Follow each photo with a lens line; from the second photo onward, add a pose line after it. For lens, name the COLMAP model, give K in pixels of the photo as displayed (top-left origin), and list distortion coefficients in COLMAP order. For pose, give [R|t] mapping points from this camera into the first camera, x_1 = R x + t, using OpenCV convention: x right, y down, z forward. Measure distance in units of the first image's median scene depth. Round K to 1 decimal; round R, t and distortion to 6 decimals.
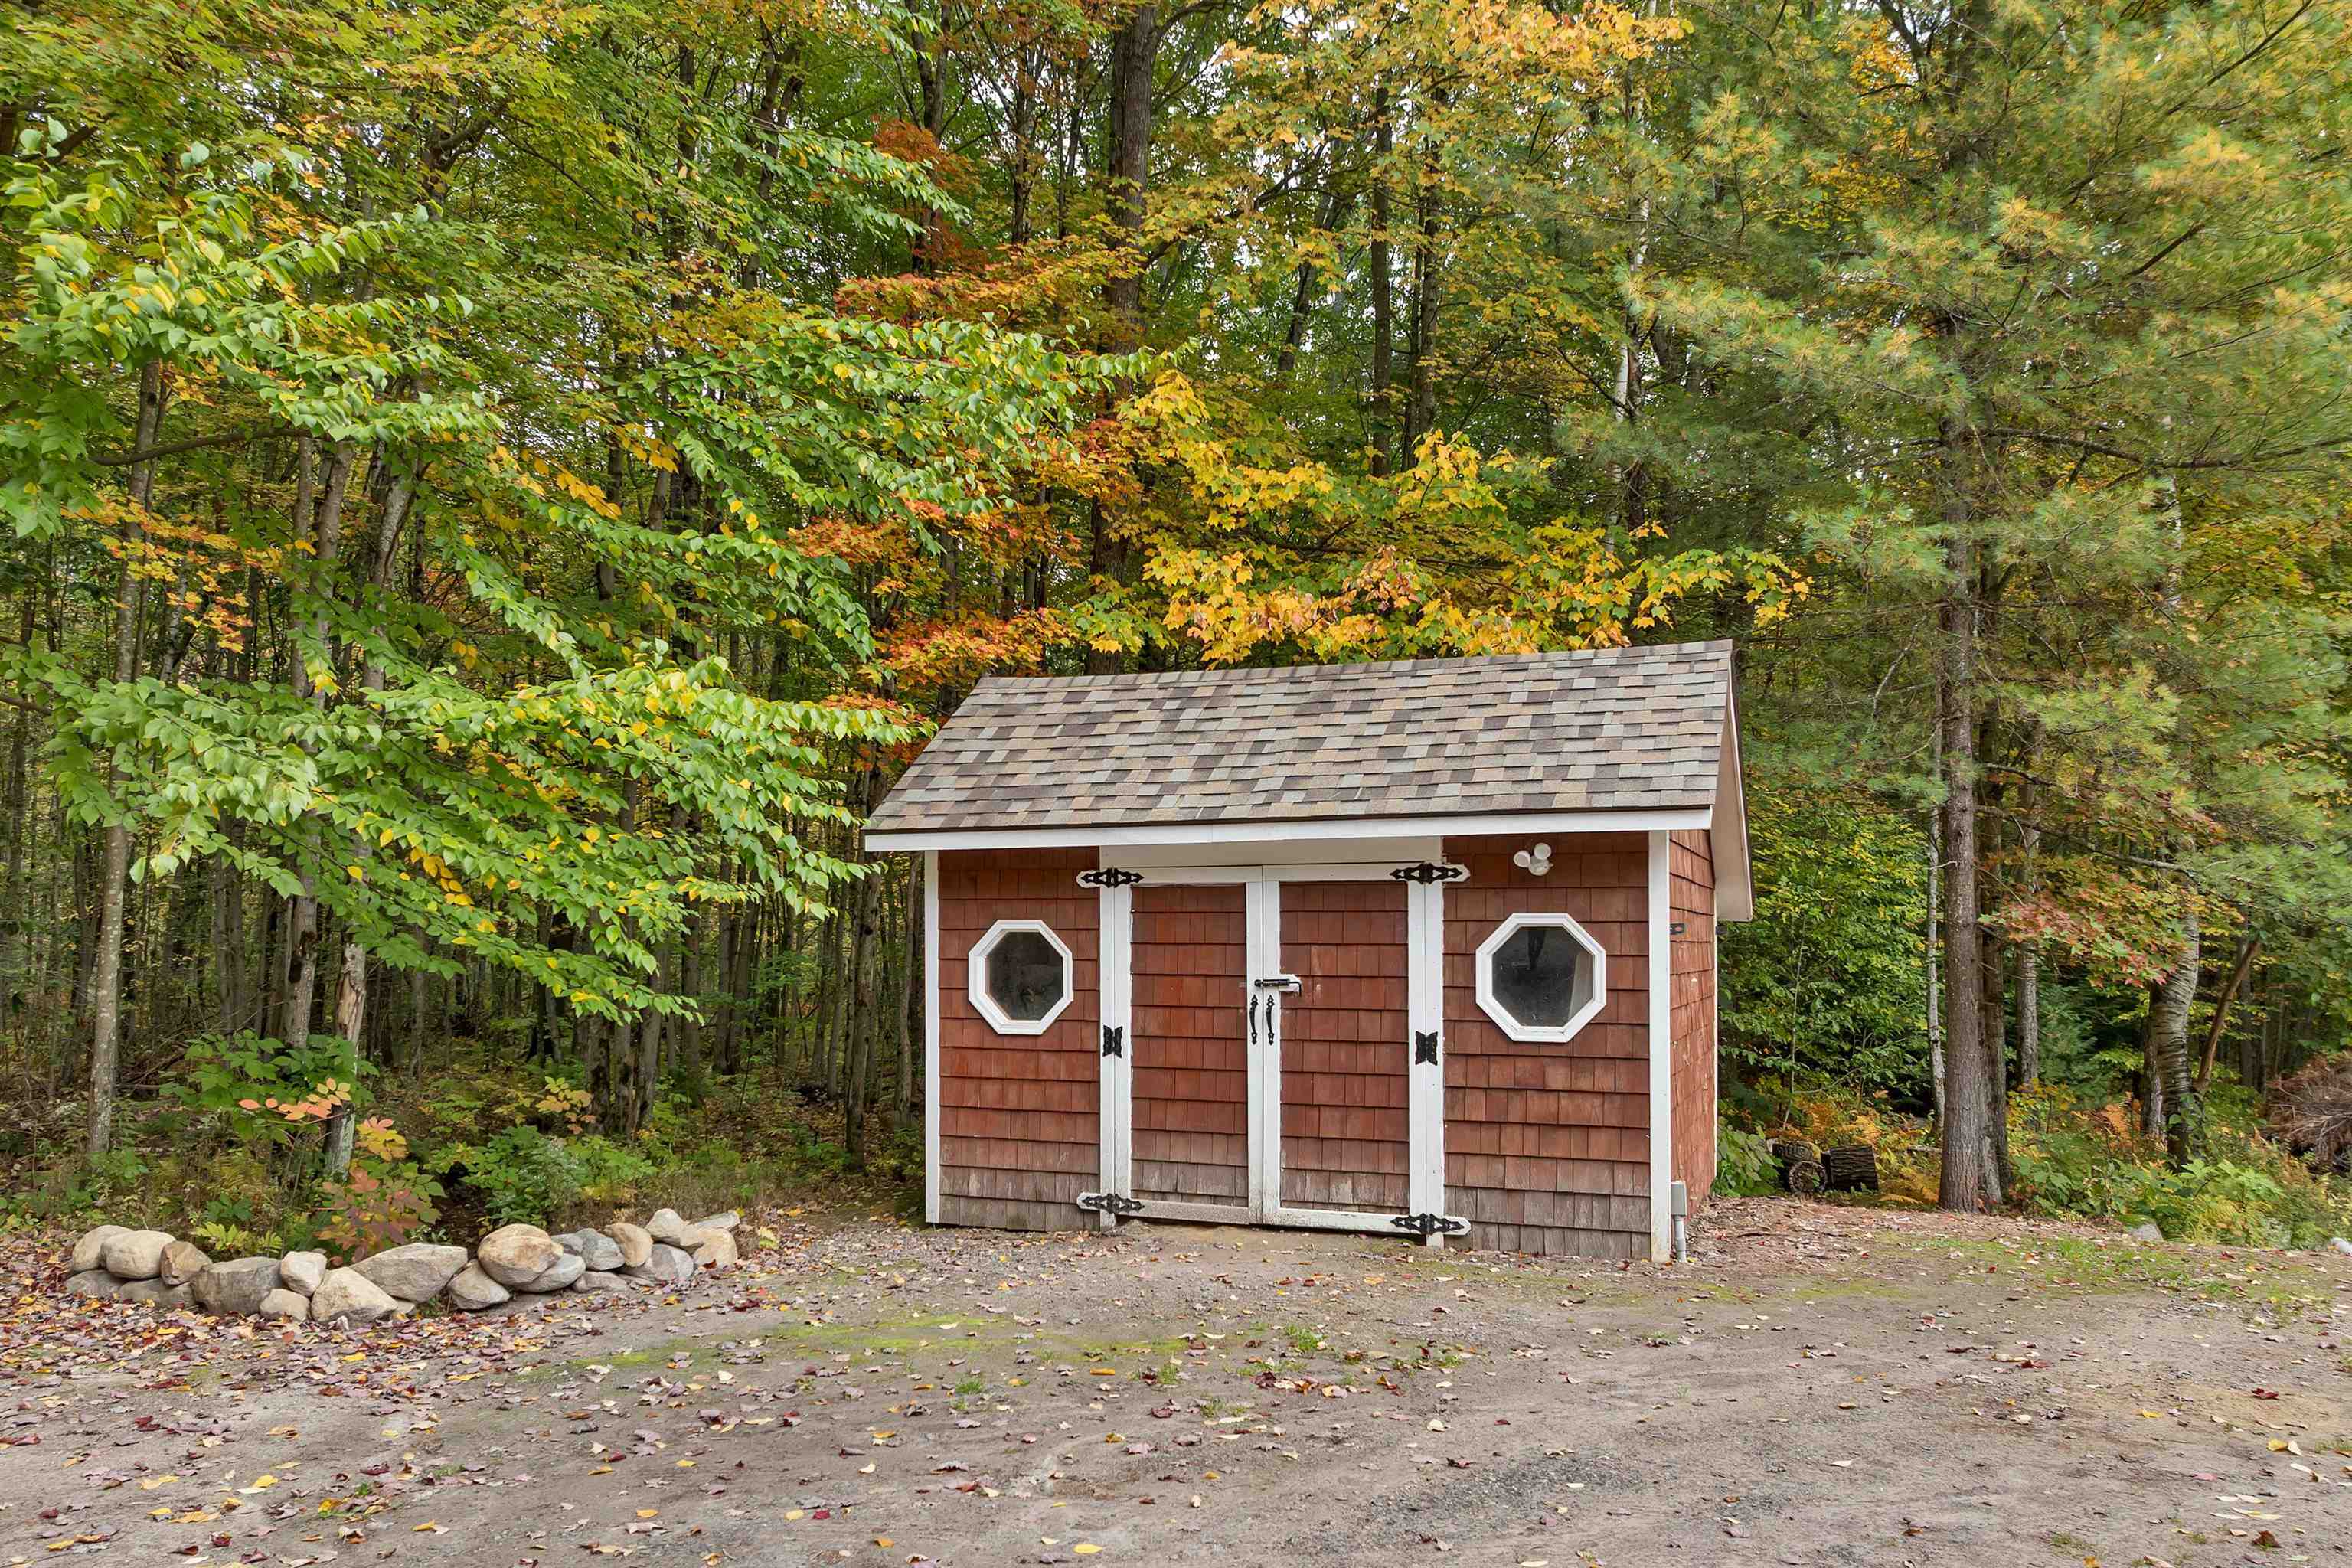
lens RADIAL K [[1681.8, 0, 1181.9], [0, 1681.8, 883.1], [0, 0, 1]] dist [-0.031639, -0.004668]
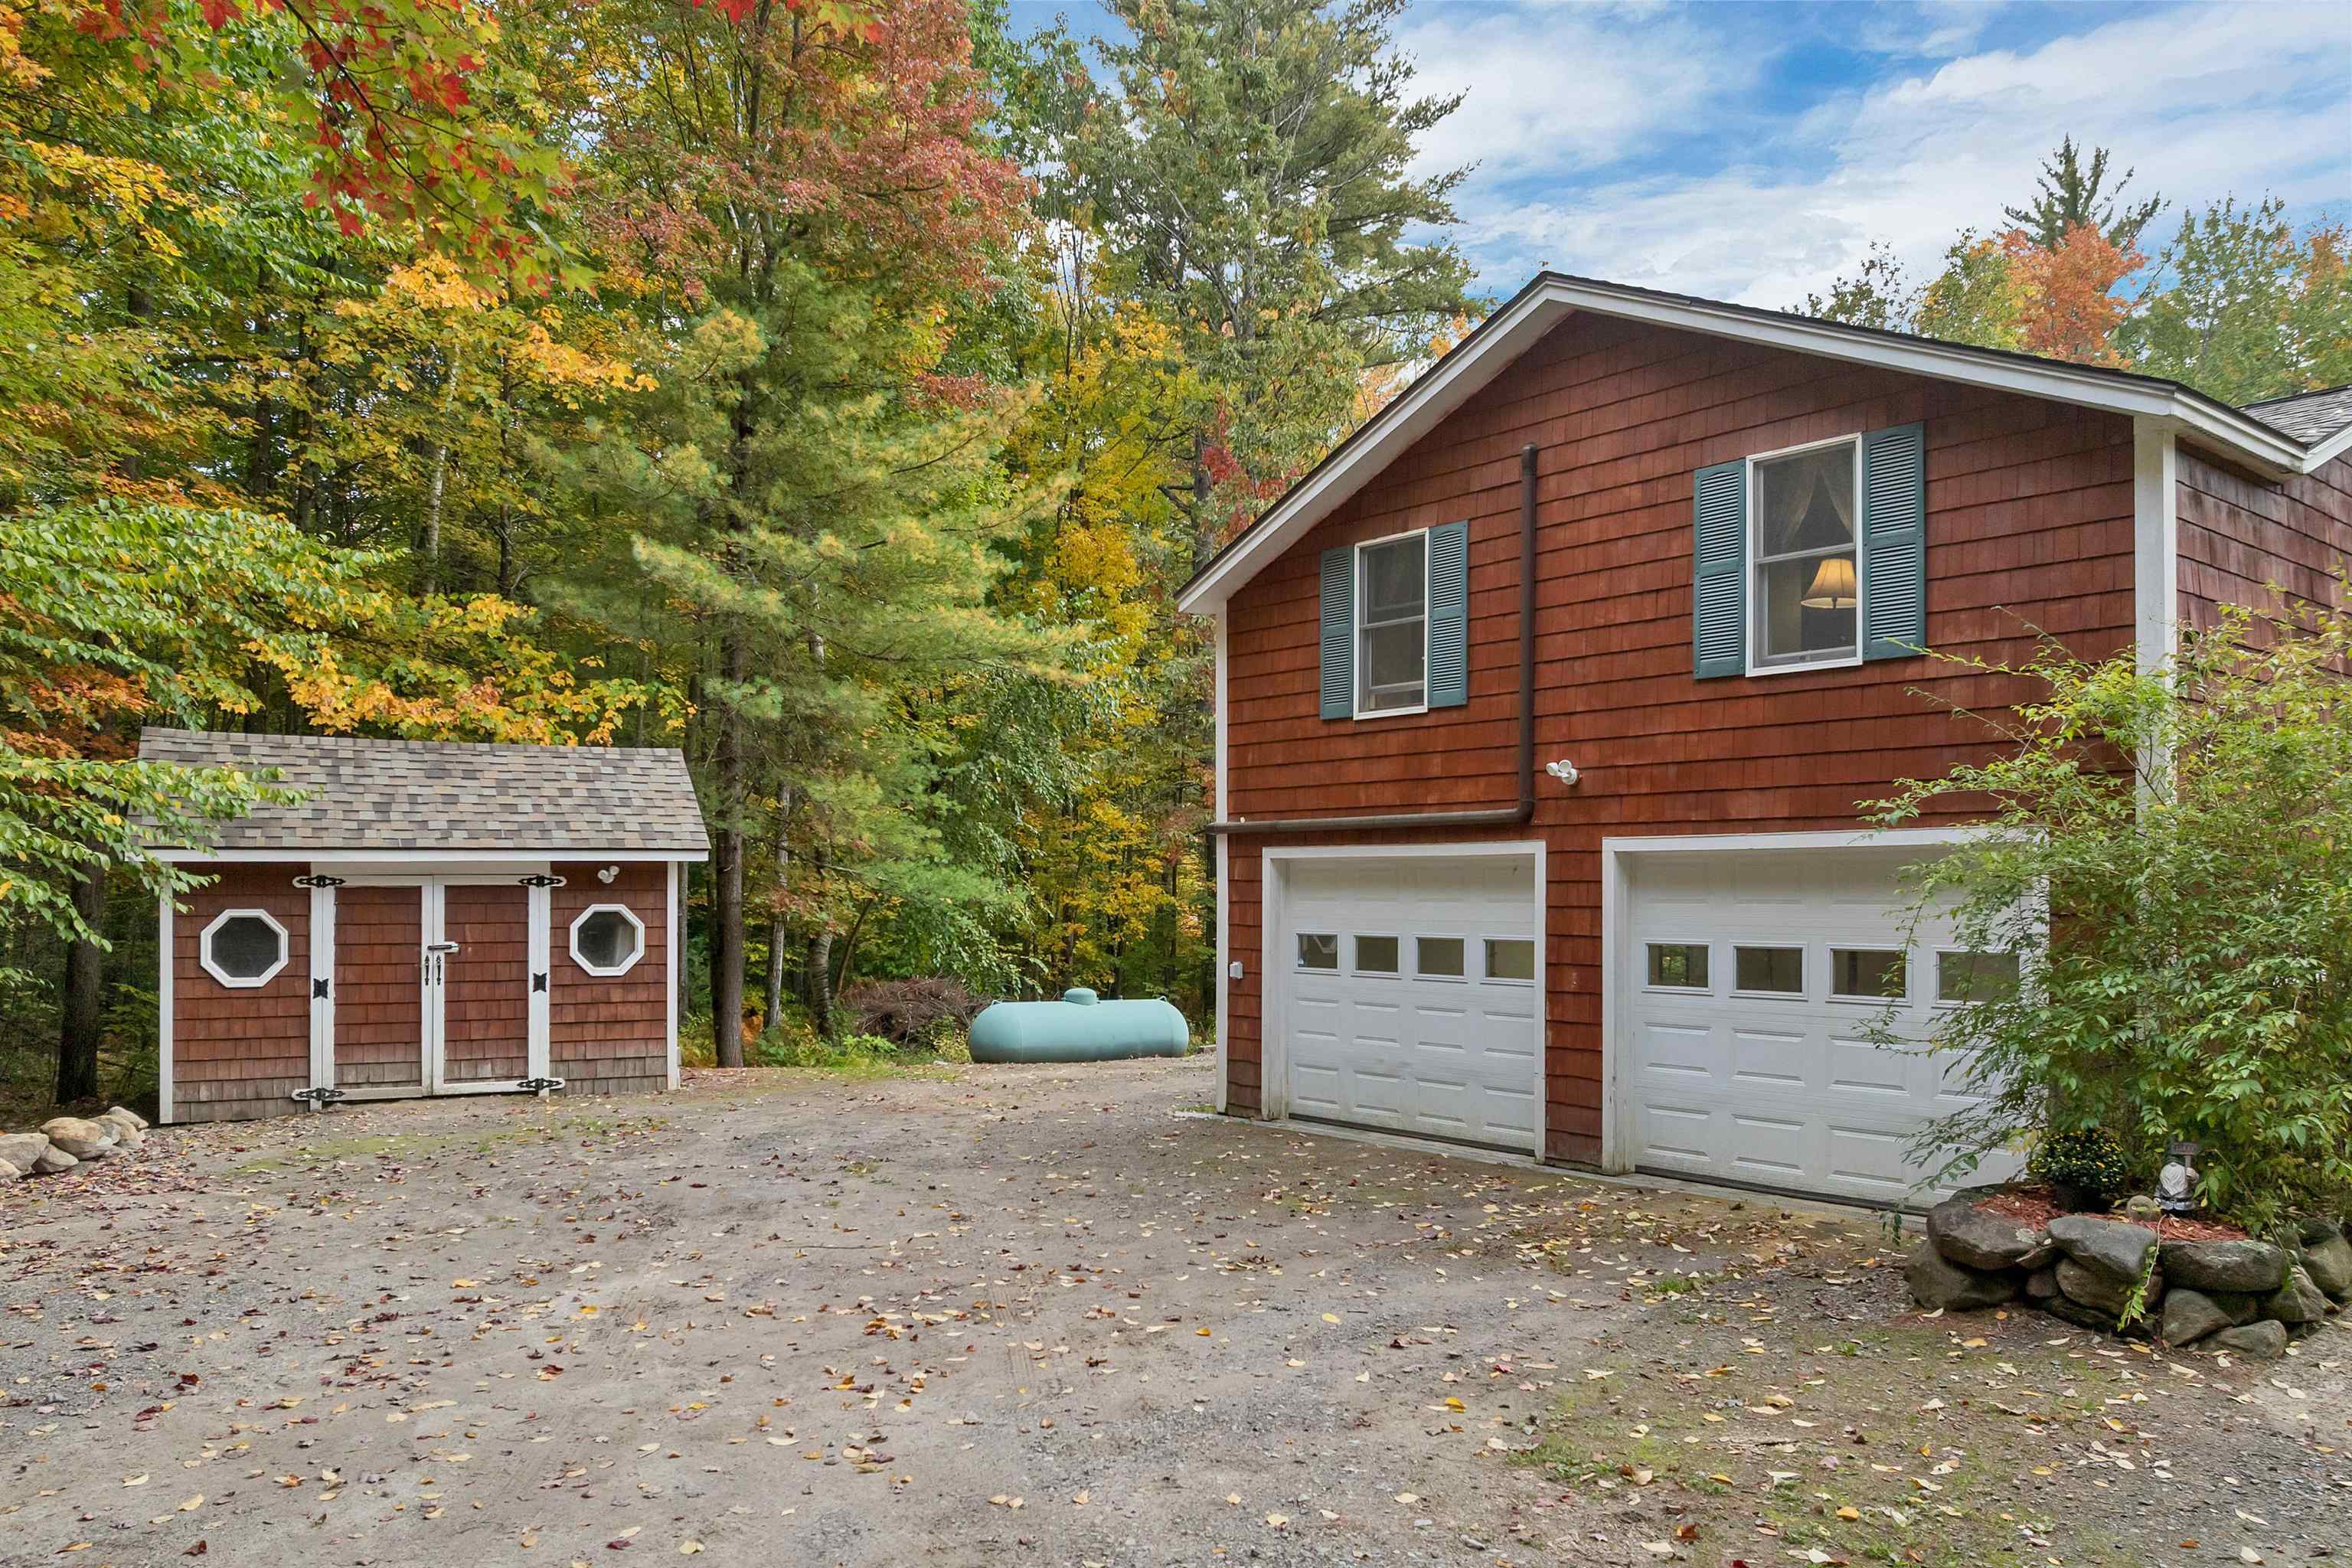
lens RADIAL K [[1681.8, 0, 1181.9], [0, 1681.8, 883.1], [0, 0, 1]] dist [-0.031639, -0.004668]
pose [[0.657222, 0.000815, 0.753696, -0.691319], [-0.022103, 0.999590, 0.018193, -0.048006], [-0.753373, -0.028615, 0.656971, -0.602299]]
